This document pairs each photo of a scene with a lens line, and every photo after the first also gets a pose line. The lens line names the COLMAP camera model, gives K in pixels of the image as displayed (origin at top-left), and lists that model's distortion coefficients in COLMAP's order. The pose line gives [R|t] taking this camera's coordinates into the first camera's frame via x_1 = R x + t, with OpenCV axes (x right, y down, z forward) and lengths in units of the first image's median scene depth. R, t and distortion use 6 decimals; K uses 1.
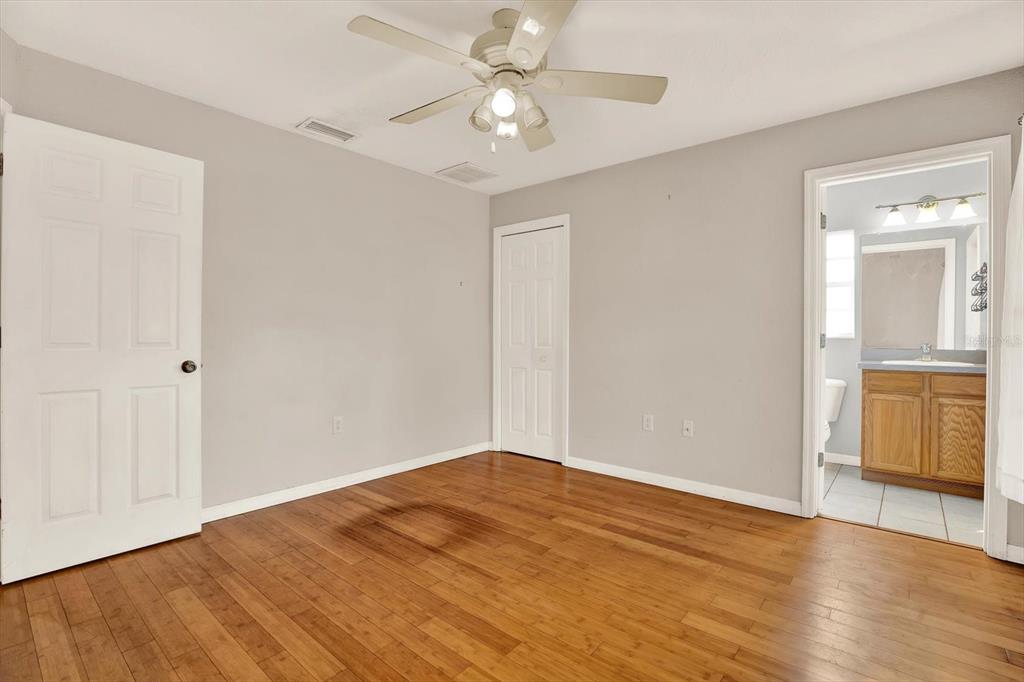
lens RADIAL K [[474.0, 0, 512.0], [0, 474.0, 341.0], [0, 0, 1]] dist [-0.036557, 0.000369]
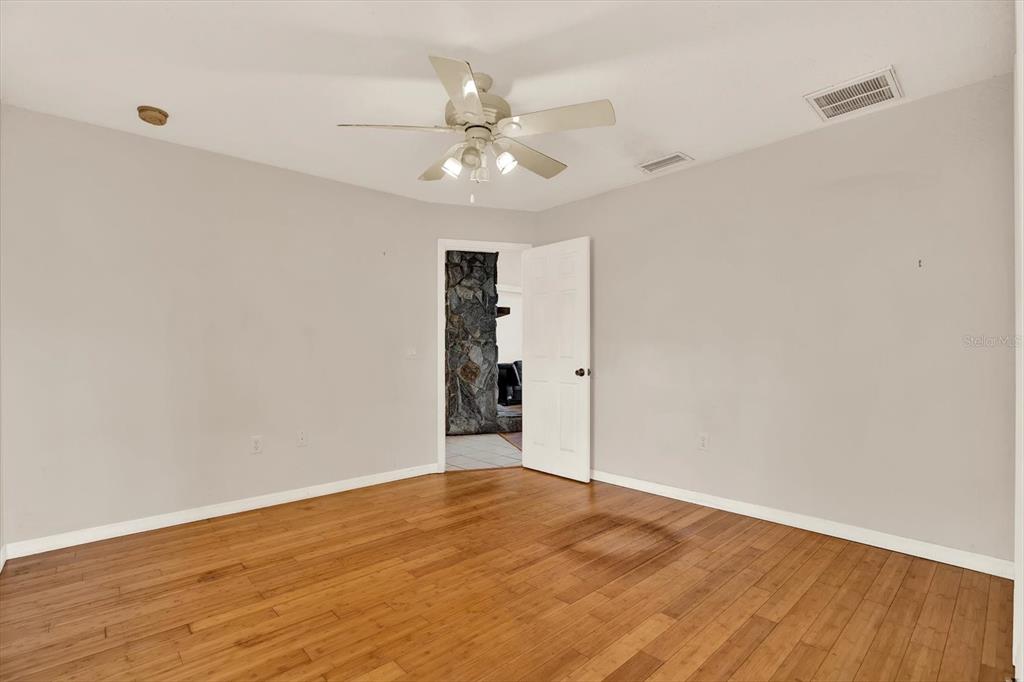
lens RADIAL K [[475.3, 0, 510.0], [0, 475.3, 350.5], [0, 0, 1]] dist [-0.044520, 0.012279]
pose [[-0.126331, -0.005114, -0.991975, 0.795620], [-0.009541, 0.999947, -0.003940, -0.007548], [0.991942, 0.008967, -0.126373, 0.850382]]
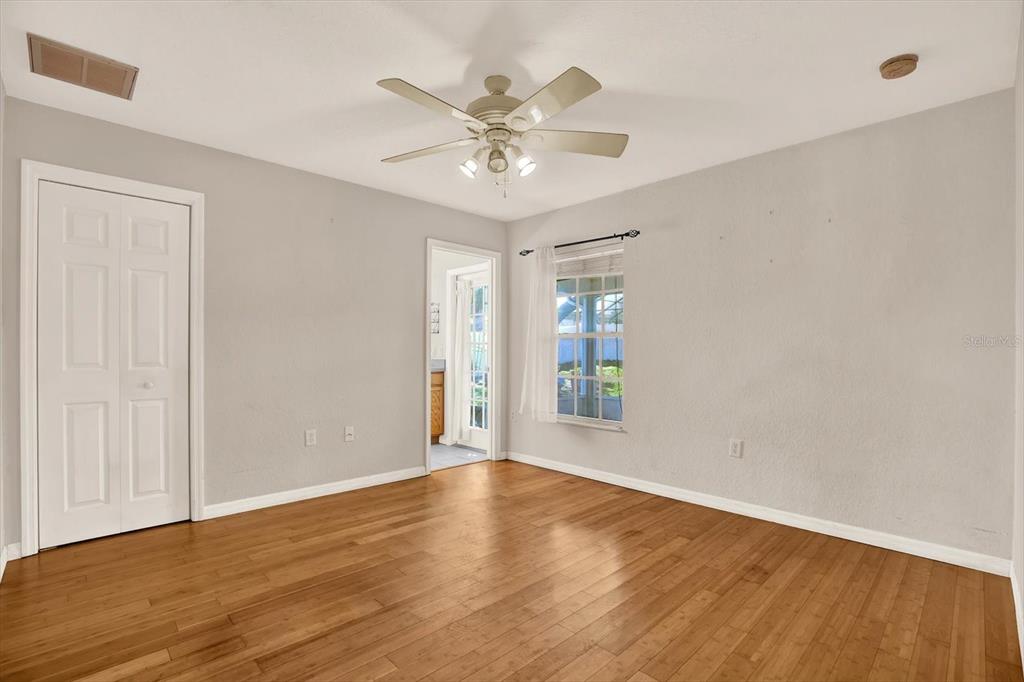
lens RADIAL K [[475.3, 0, 510.0], [0, 475.3, 350.5], [0, 0, 1]] dist [-0.044520, 0.012279]
pose [[0.098170, -0.003337, 0.995164, -0.824157], [0.007923, 0.999965, 0.002571, -0.013880], [-0.995138, 0.007632, 0.098193, 0.591887]]
